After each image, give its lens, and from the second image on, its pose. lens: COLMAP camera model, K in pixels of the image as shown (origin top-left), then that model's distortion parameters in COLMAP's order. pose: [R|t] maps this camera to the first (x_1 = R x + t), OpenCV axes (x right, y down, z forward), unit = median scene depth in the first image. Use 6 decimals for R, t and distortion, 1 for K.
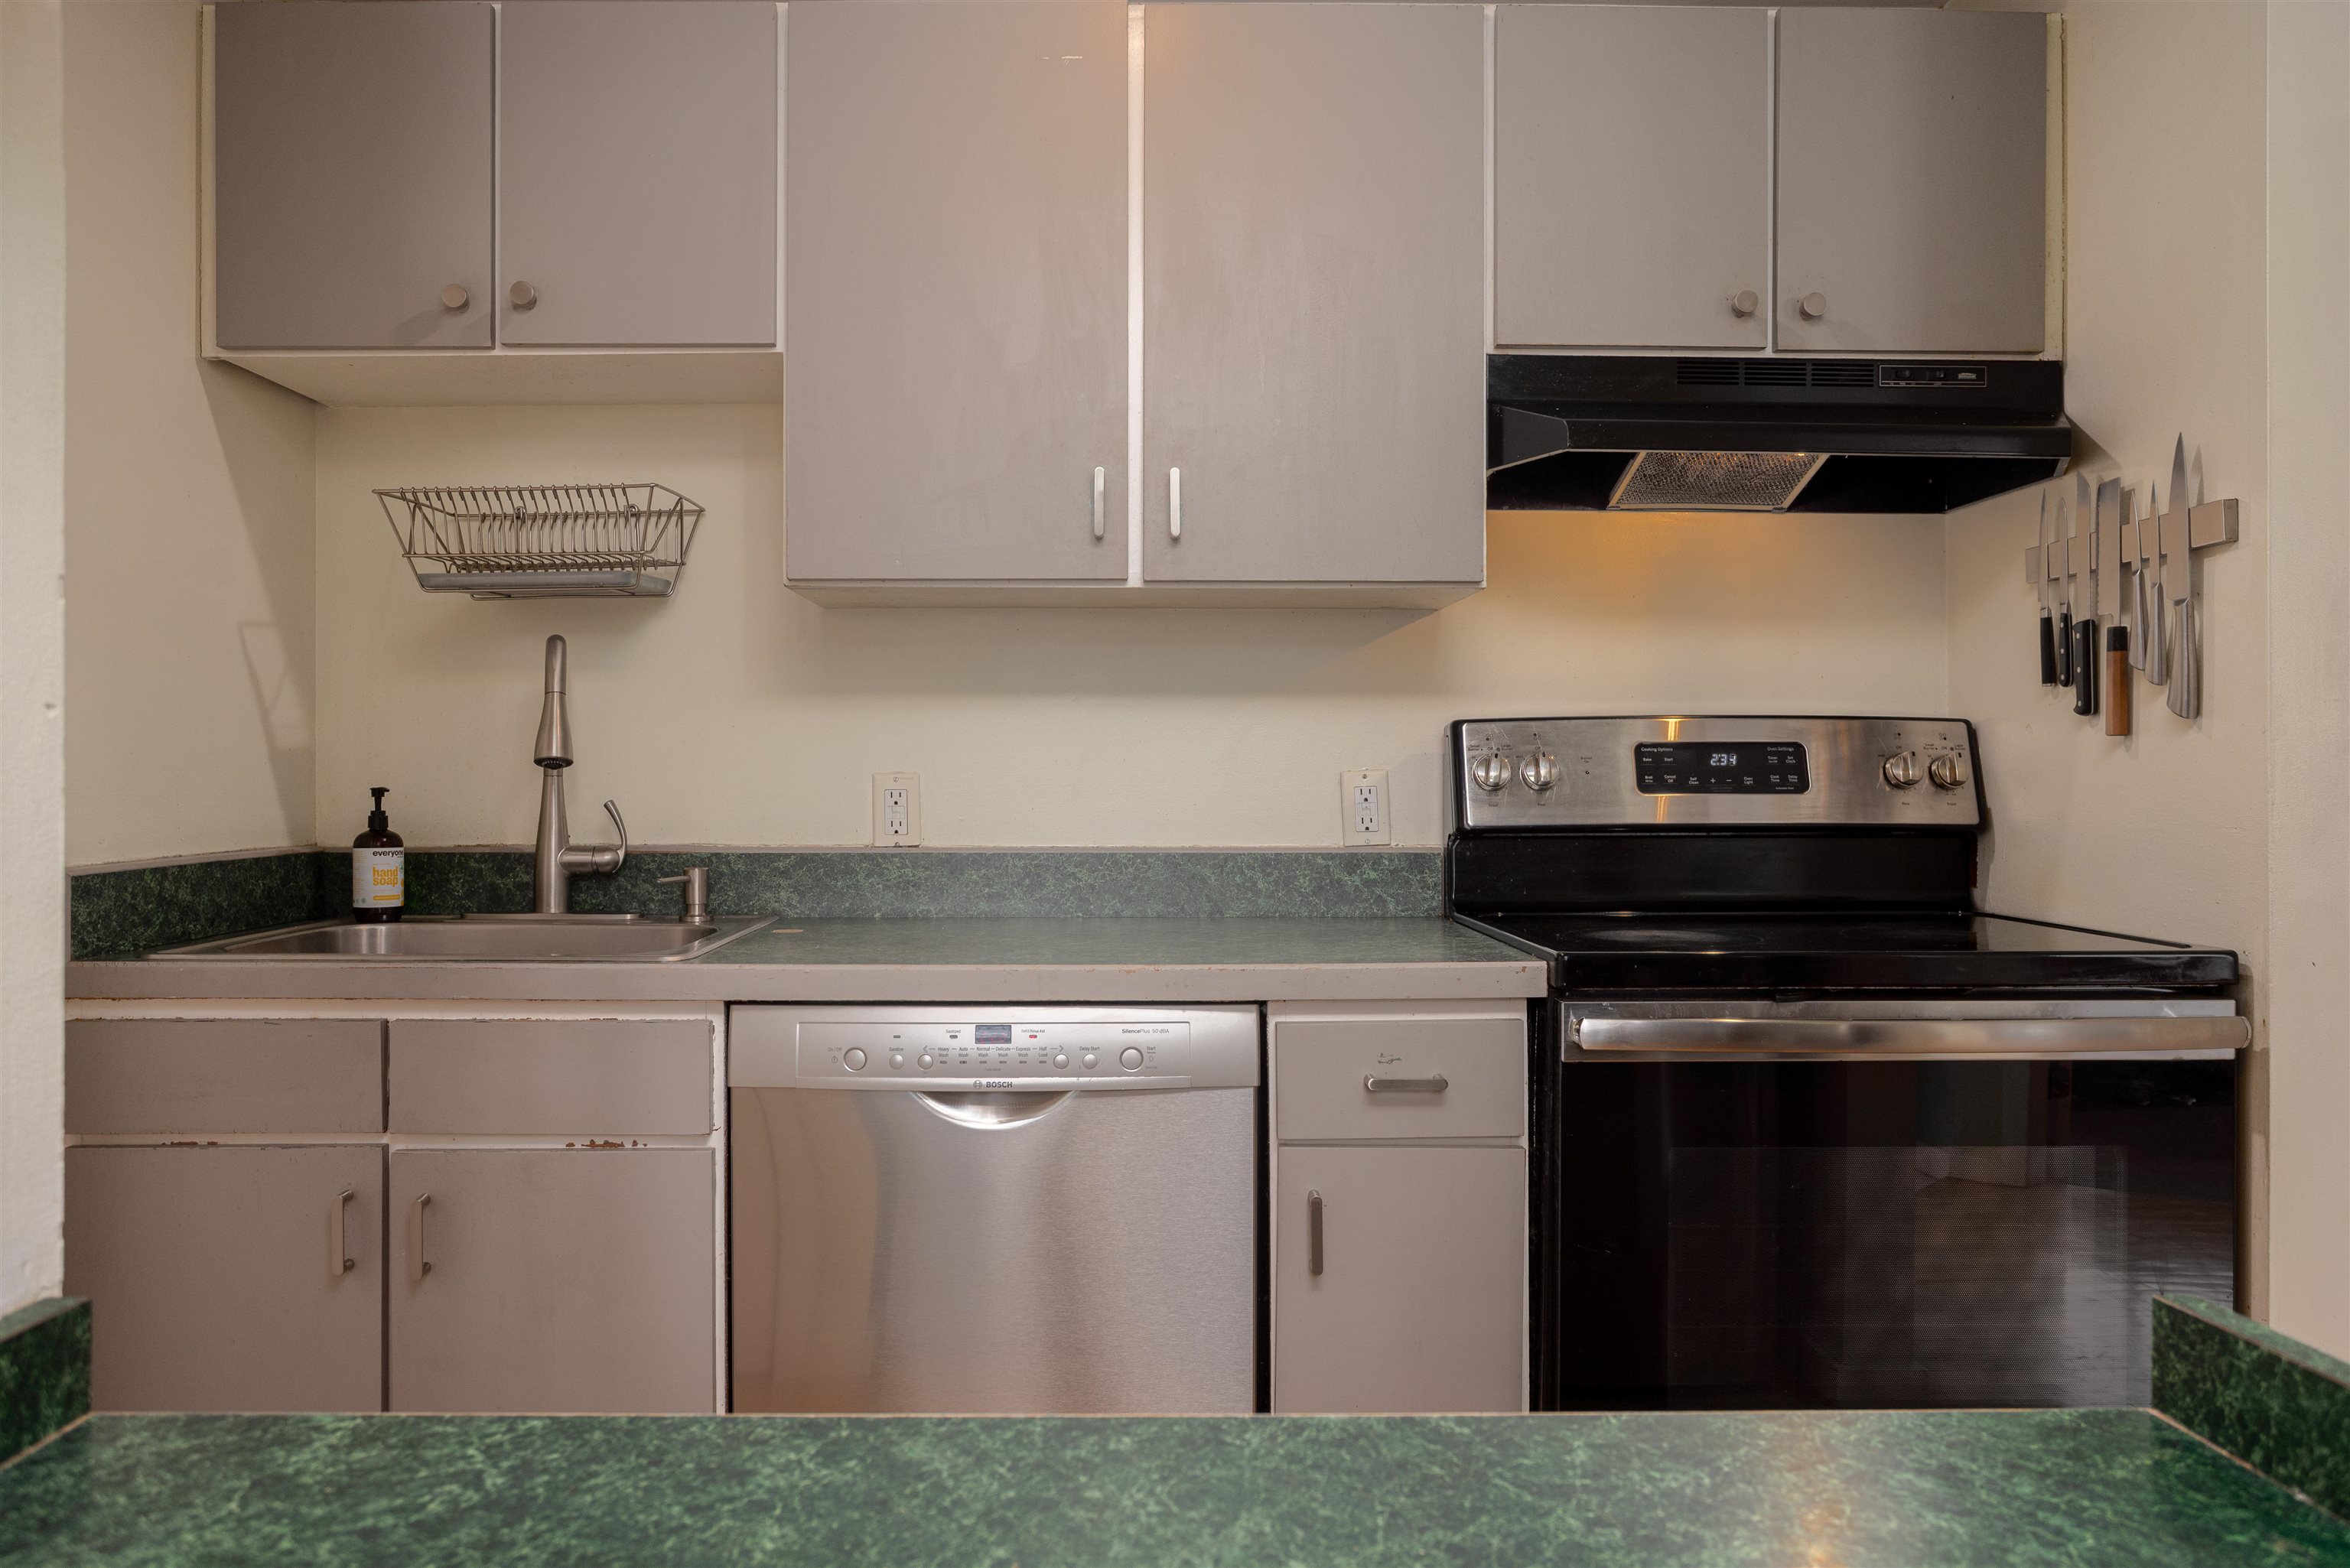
lens RADIAL K [[1560.6, 0, 1170.9], [0, 1560.6, 778.9], [0, 0, 1]] dist [-0.008656, -0.001463]
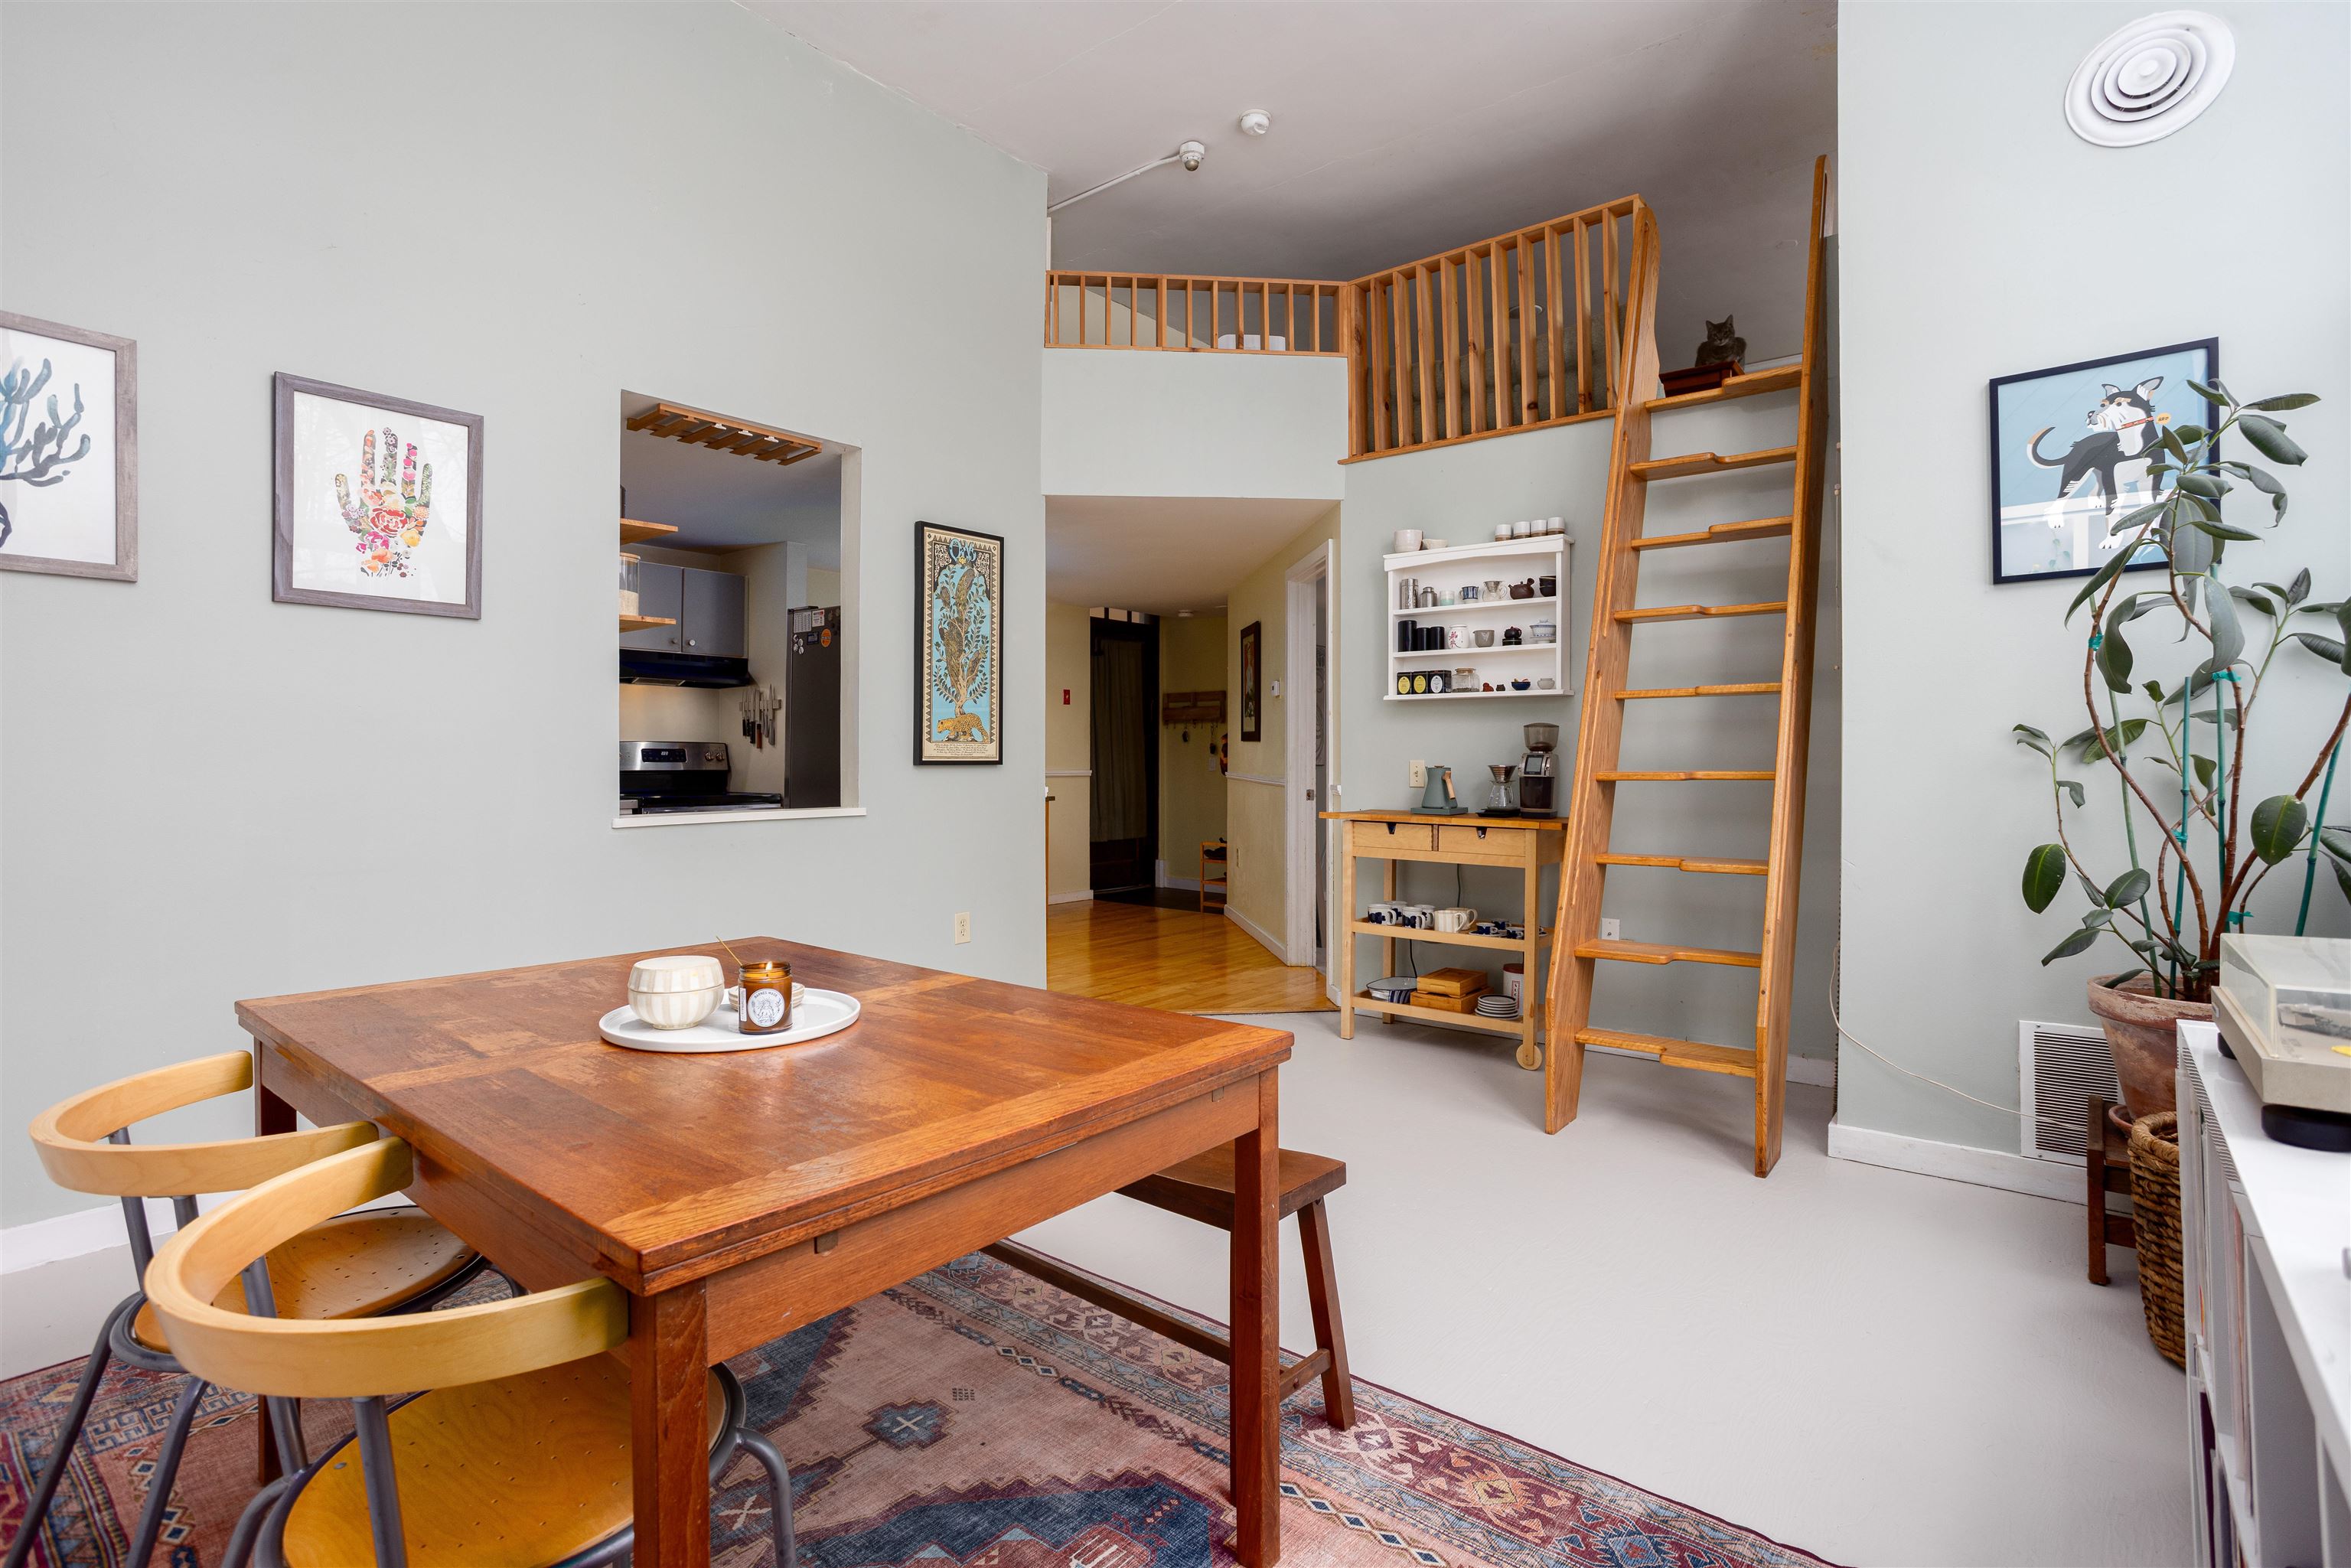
lens RADIAL K [[1129.0, 0, 1178.1], [0, 1129.0, 764.7], [0, 0, 1]] dist [-0.001206, -0.000103]
pose [[0.649679, 0.003758, 0.760200, -0.957990], [-0.001885, 0.999993, -0.003333, 0.024392], [-0.760207, 0.000732, 0.649681, -1.805501]]
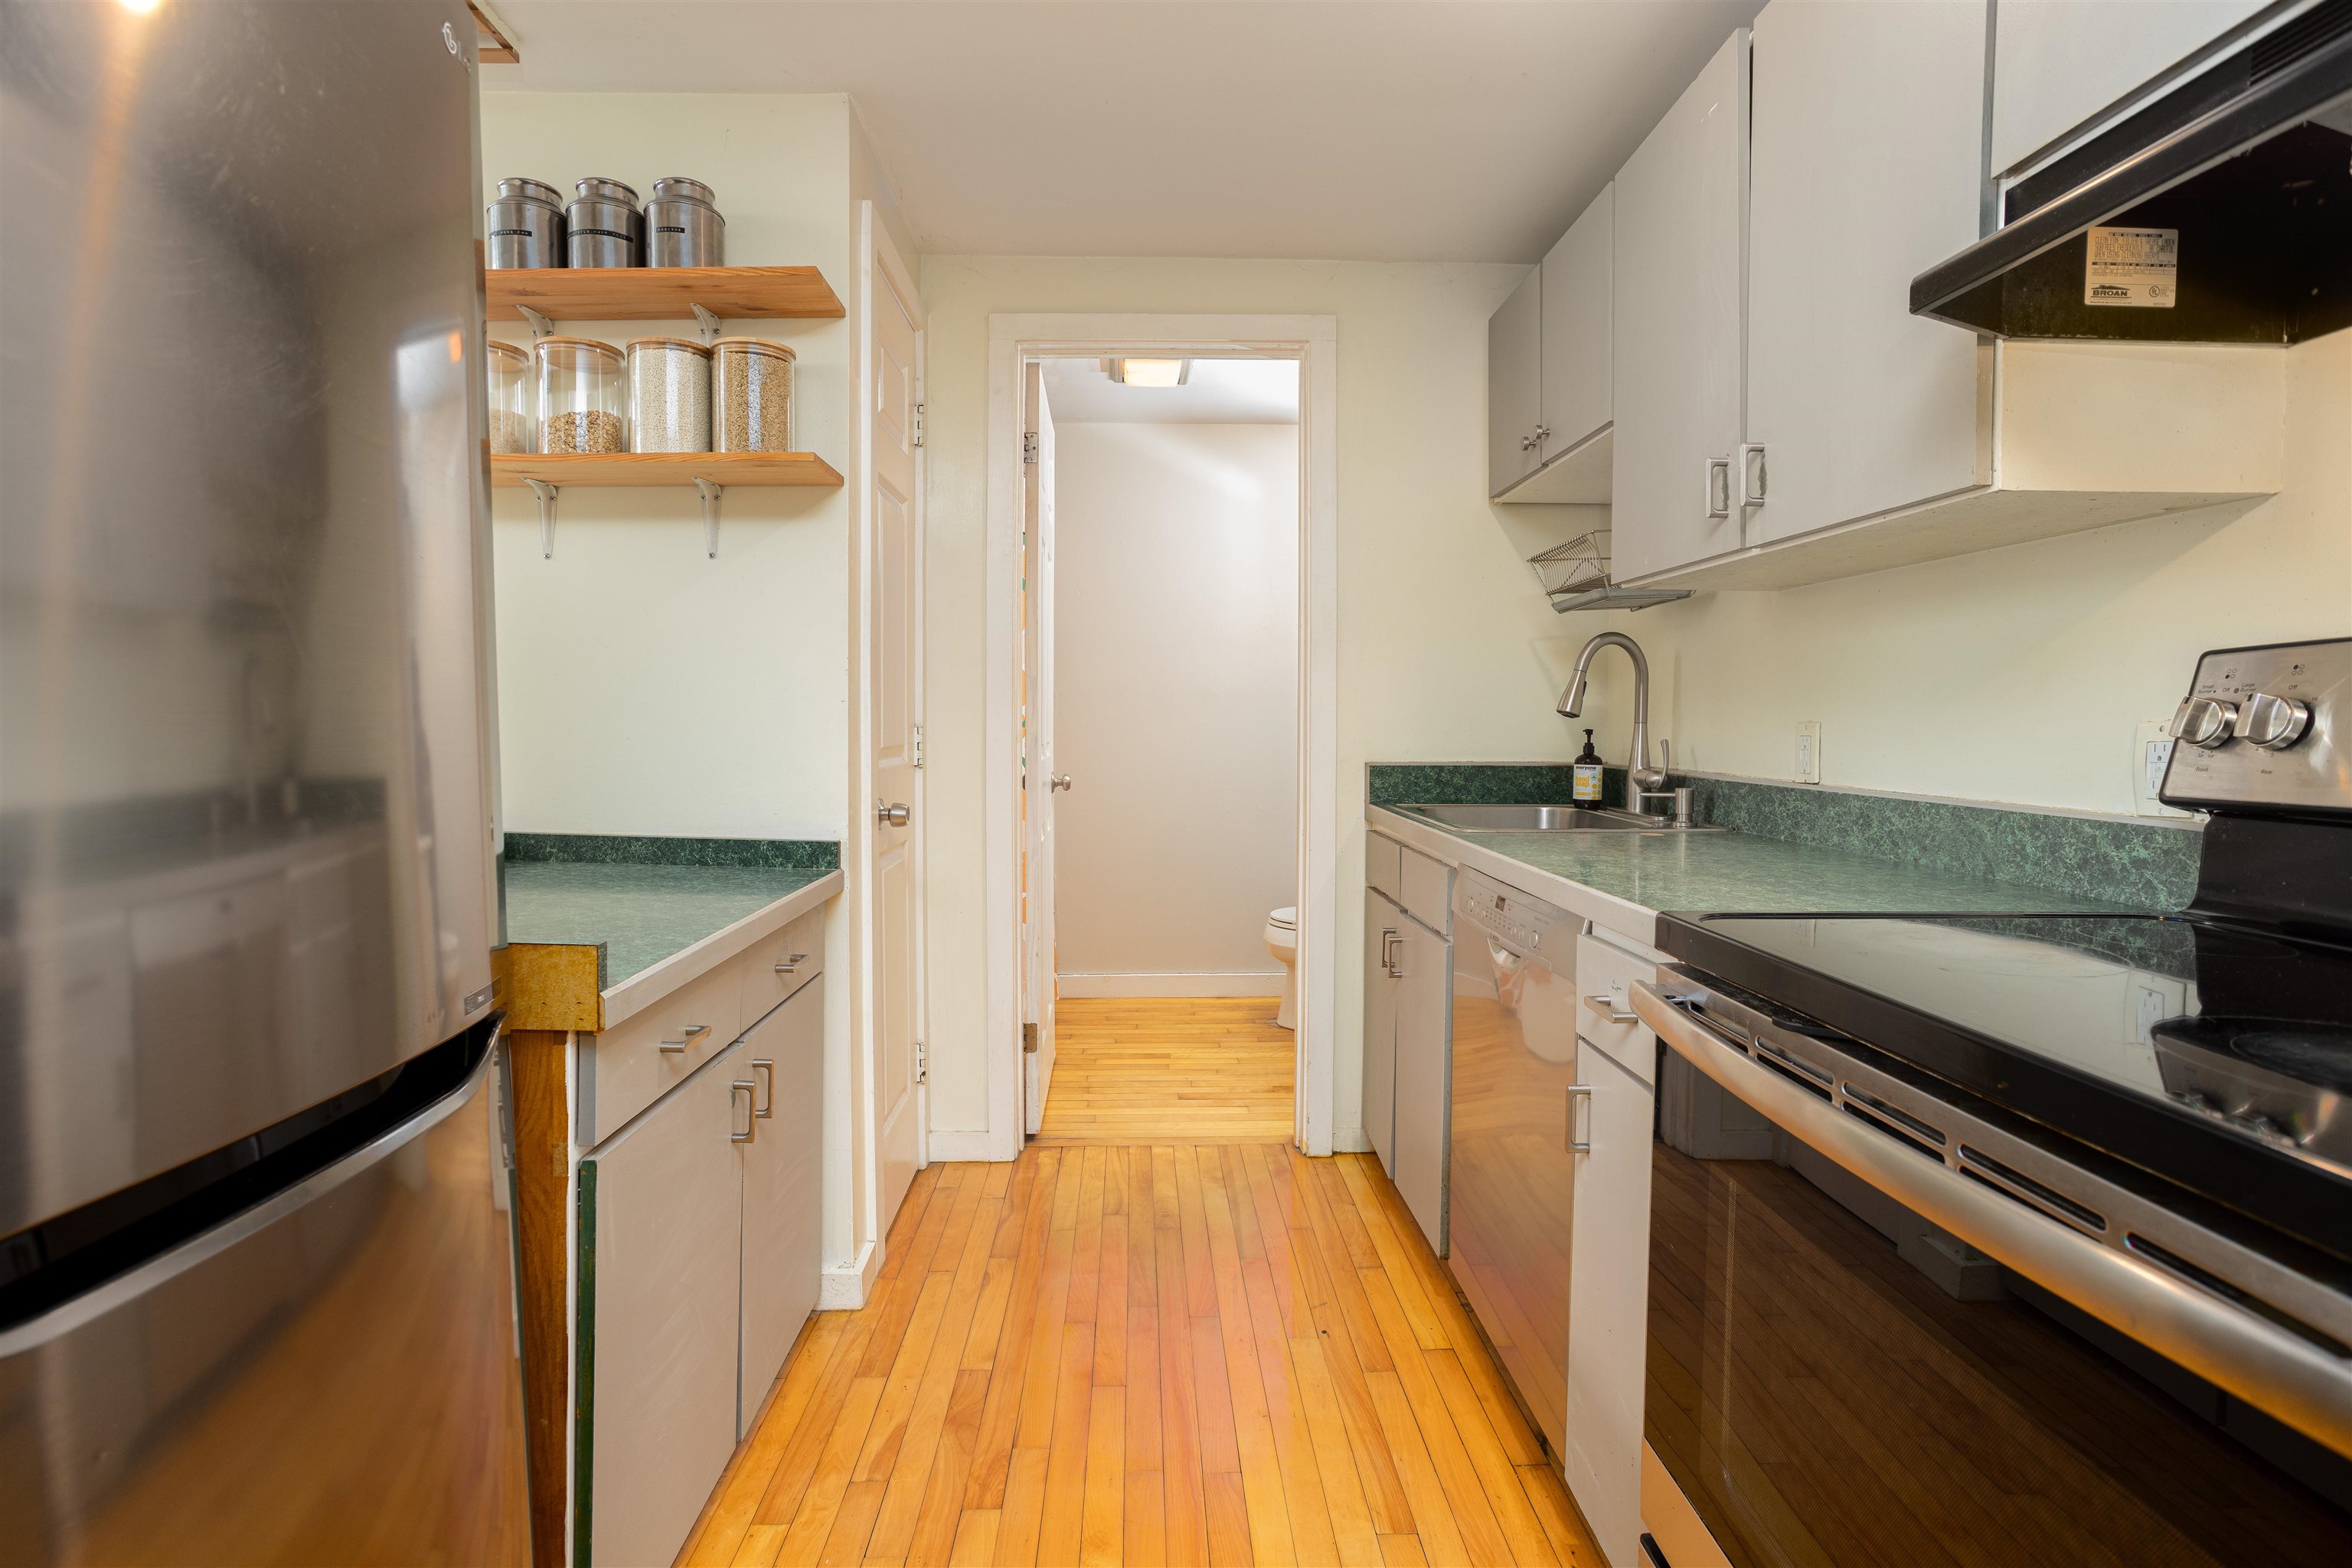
lens RADIAL K [[1129.5, 0, 1172.8], [0, 1129.5, 775.7], [0, 0, 1]] dist [-0.001206, -0.000103]
pose [[0.014421, 0.050692, -0.998610, 0.693570], [-0.004791, 0.998706, 0.050628, -0.004186], [0.999885, 0.004054, 0.014645, 0.503826]]
